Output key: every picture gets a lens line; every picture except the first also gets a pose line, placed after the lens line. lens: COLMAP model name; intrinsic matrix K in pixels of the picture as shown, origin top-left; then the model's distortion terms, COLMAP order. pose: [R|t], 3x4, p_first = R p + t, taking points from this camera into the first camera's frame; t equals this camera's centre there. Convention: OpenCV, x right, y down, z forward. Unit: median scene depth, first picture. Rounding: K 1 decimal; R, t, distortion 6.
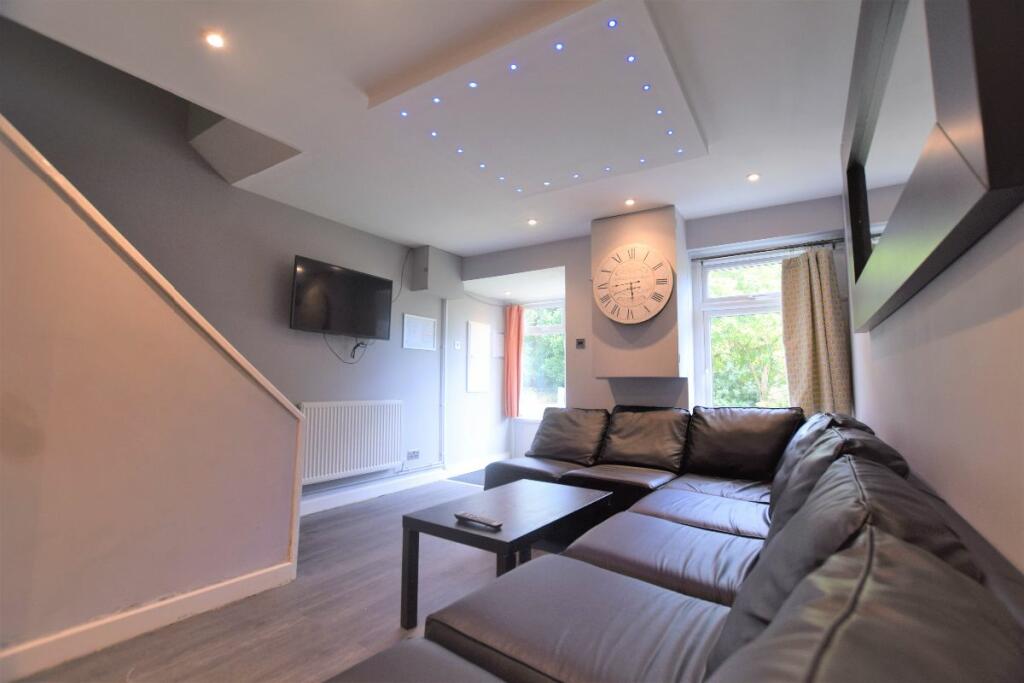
lens RADIAL K [[460.0, 0, 512.0], [0, 460.0, 341.5], [0, 0, 1]] dist [-0.037935, 0.008564]
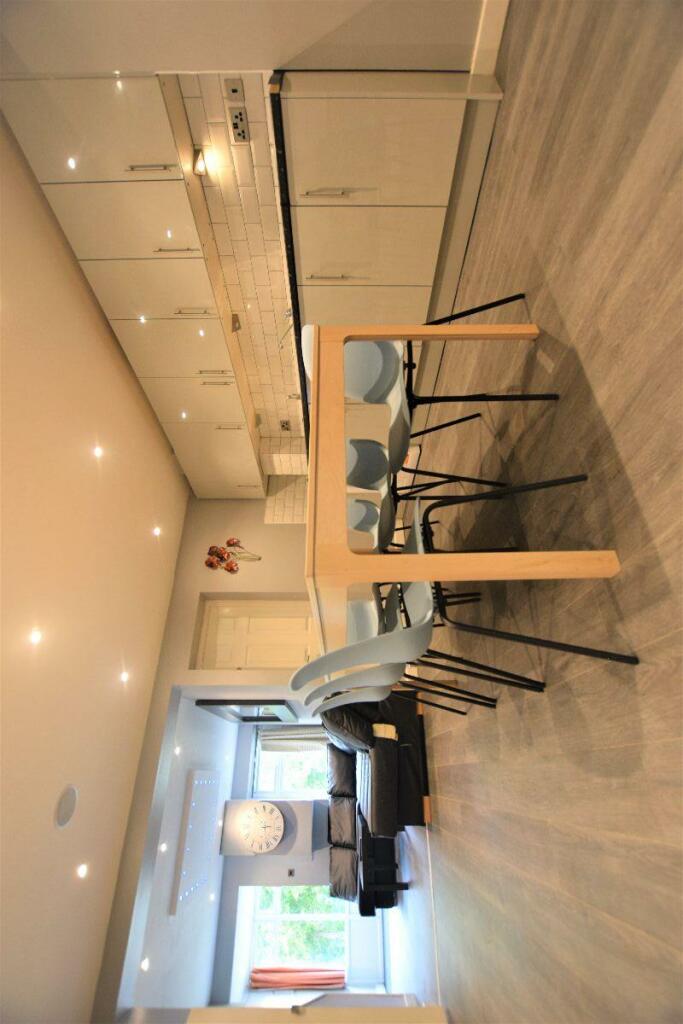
lens RADIAL K [[460.0, 0, 341.5], [0, 460.0, 512.0], [0, 0, 1]] dist [-0.037935, 0.008564]
pose [[-0.012800, -0.458583, 0.888559, -0.805803], [0.995613, 0.076525, 0.053837, -0.002066], [-0.092686, 0.885350, 0.455592, -1.022857]]
